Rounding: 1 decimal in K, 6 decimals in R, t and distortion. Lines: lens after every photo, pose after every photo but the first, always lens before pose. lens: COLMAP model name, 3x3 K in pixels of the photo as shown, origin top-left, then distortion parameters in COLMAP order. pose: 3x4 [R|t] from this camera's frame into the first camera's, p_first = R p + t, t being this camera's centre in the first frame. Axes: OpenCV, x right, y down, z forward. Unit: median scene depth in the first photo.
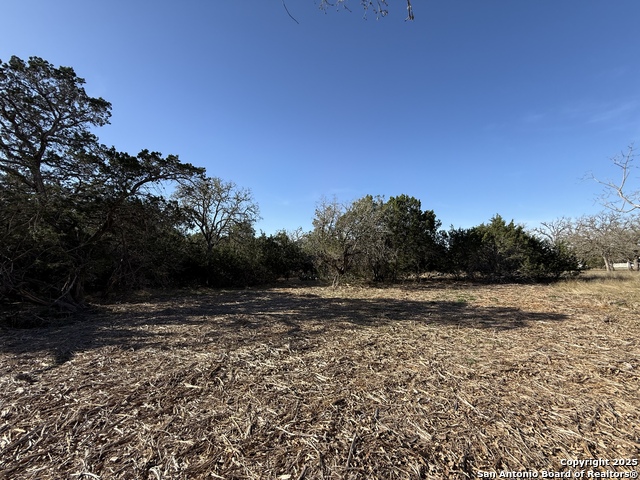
lens RADIAL K [[257.0, 0, 319.2], [0, 257.0, 241.1], [0, 0, 1]] dist [0.002764, 0.000178]
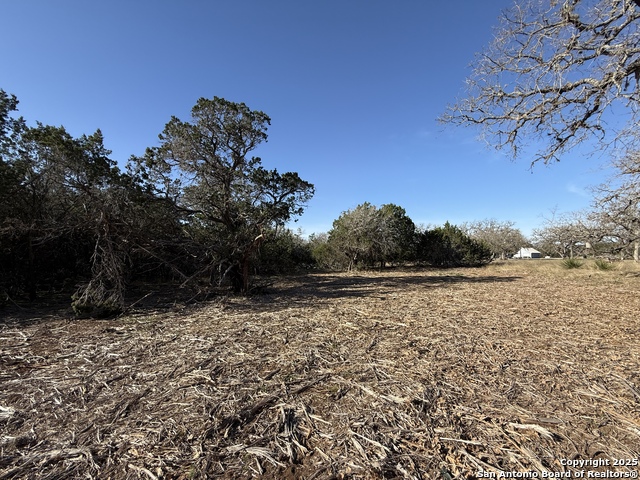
lens RADIAL K [[257.0, 0, 319.8], [0, 257.0, 233.8], [0, 0, 1]] dist [0.002764, 0.000178]
pose [[0.950785, 0.025234, 0.308822, -0.458162], [-0.026568, 0.999647, 0.000117, -0.012980], [-0.308710, -0.008317, 0.951120, -0.171822]]
